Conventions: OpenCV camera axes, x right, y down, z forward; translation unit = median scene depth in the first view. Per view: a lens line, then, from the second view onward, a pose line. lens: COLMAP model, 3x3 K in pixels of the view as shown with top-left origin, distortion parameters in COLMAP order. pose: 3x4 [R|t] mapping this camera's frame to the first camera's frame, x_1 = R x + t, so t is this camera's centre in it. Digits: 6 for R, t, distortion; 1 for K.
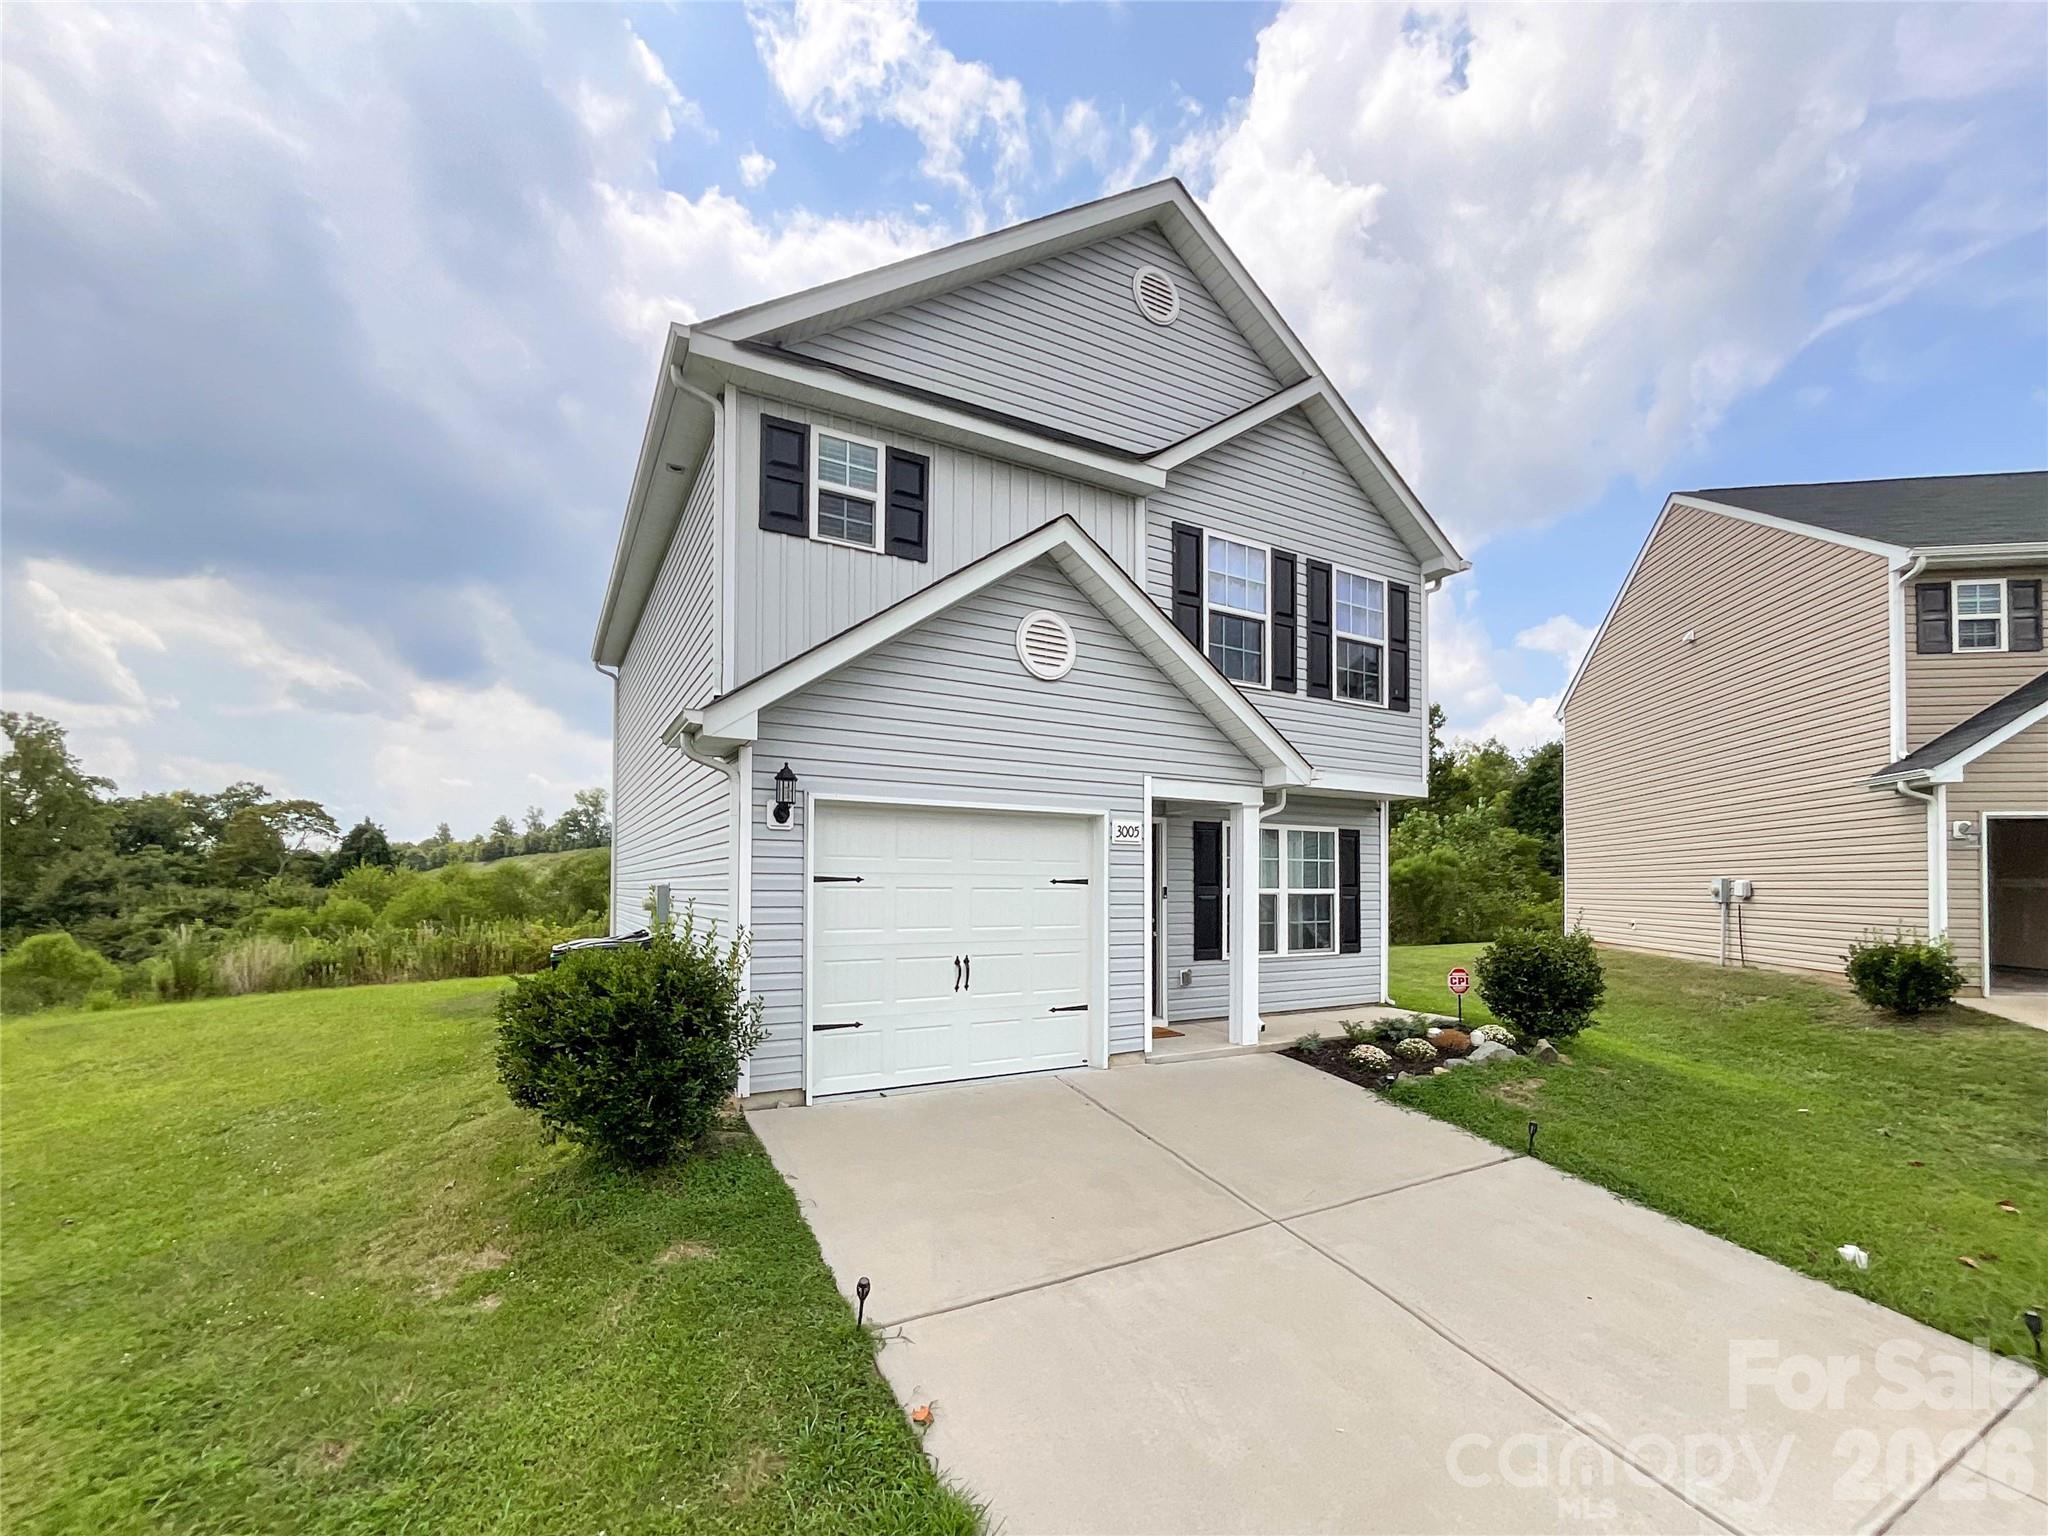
lens RADIAL K [[821.3, 0, 1022.0], [0, 821.3, 847.2], [0, 0, 1]] dist [-0.002095, -0.000192]
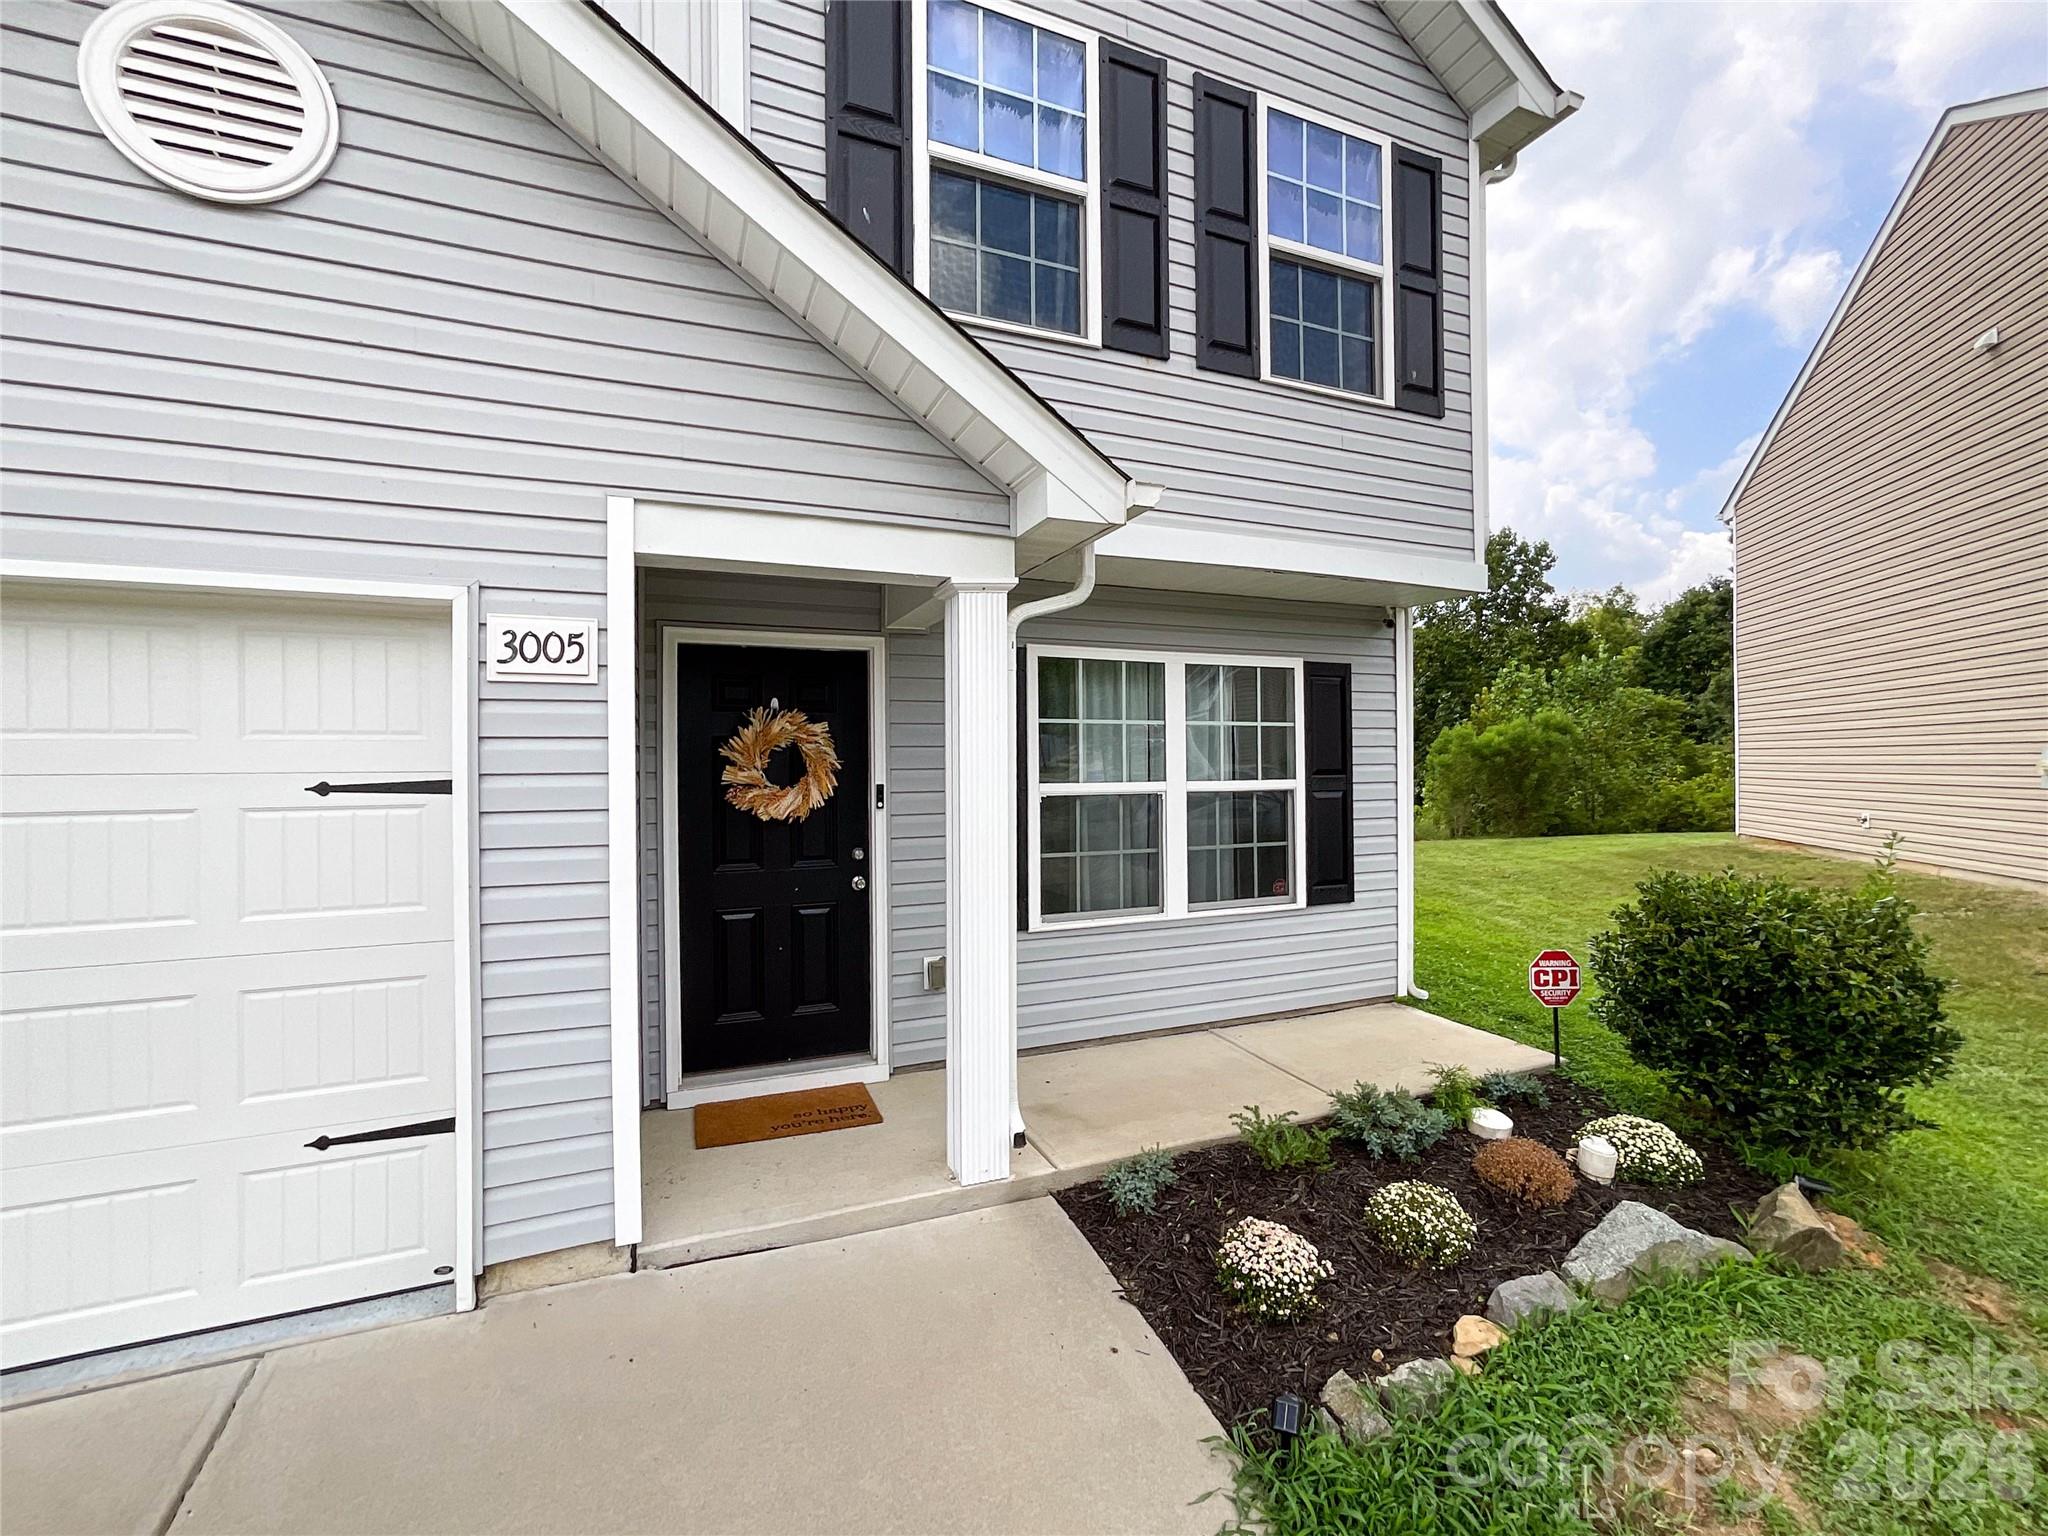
lens RADIAL K [[828.3, 0, 985.6], [0, 828.3, 736.4], [0, 0, 1]] dist [-0.002687, 0.000352]
pose [[0.991116, -0.015173, -0.132133, 0.284063], [0.017355, 0.999731, 0.015382, 0.014012], [0.131864, -0.017539, 0.991113, 0.508754]]
